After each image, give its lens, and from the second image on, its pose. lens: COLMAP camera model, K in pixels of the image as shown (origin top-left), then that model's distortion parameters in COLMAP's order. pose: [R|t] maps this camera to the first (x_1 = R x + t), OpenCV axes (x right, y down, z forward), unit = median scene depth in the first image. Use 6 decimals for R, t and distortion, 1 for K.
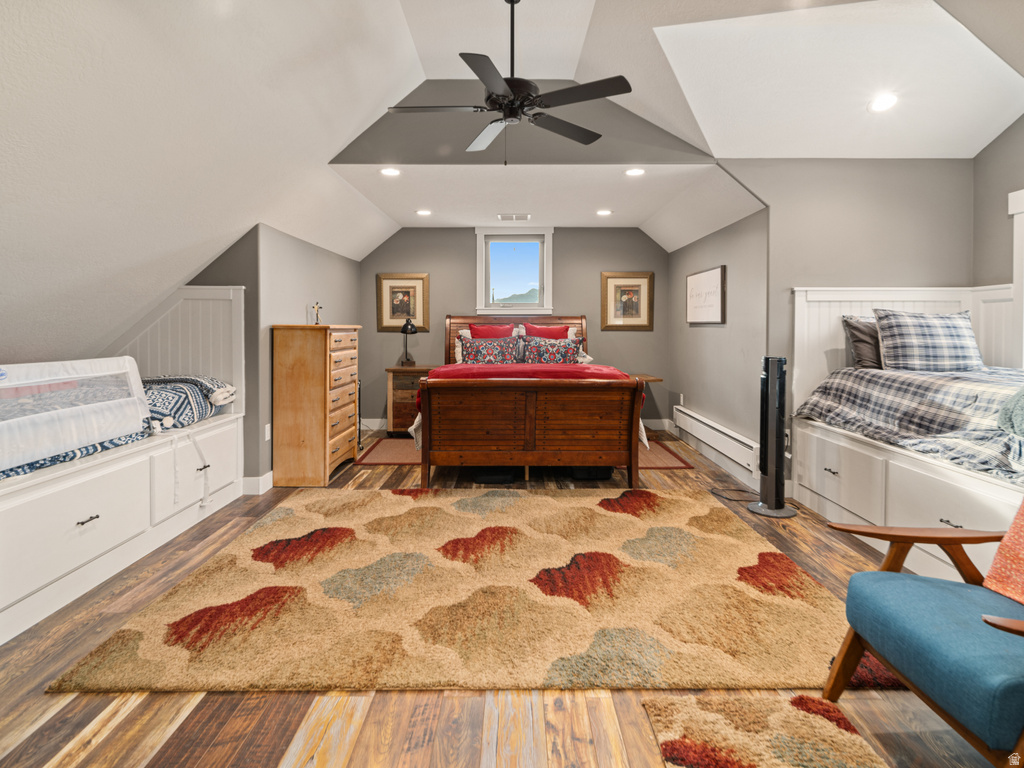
lens RADIAL K [[568.2, 0, 528.3], [0, 568.2, 343.1], [0, 0, 1]] dist [0.003227, -0.000874]
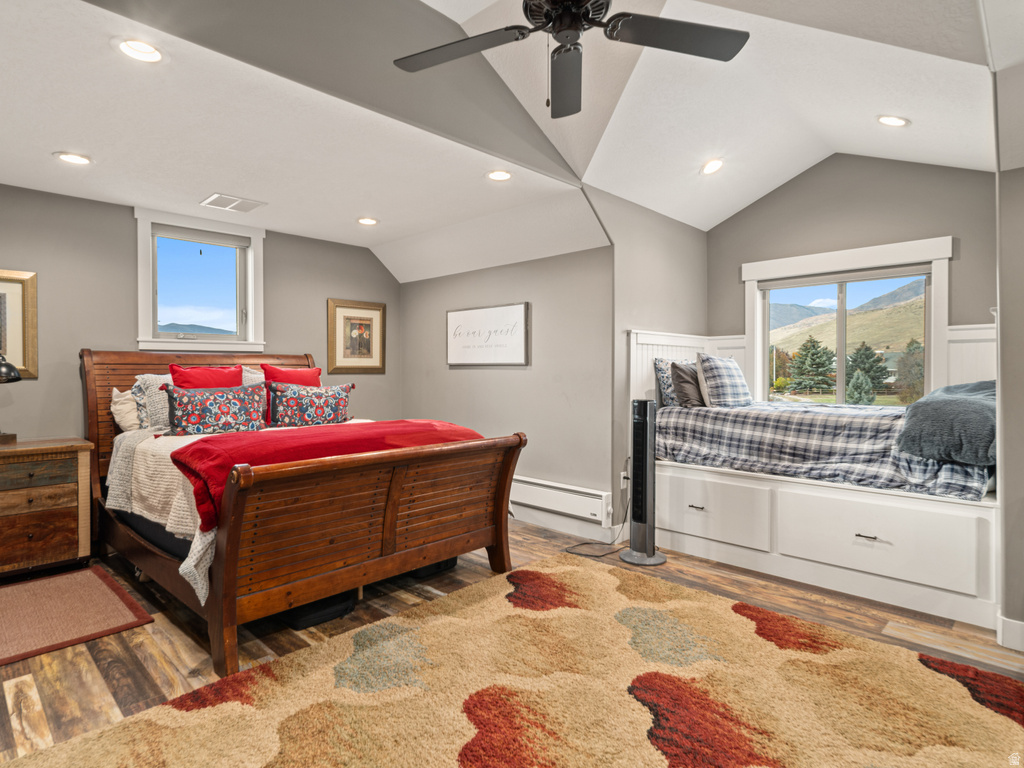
lens RADIAL K [[561.2, 0, 505.7], [0, 561.2, 375.5], [0, 0, 1]] dist [0.002438, 0.001048]
pose [[0.702455, -0.009205, 0.711668, -0.356209], [0.021667, 0.999729, -0.008456, -0.012097], [-0.711398, 0.021360, 0.702465, 0.421763]]
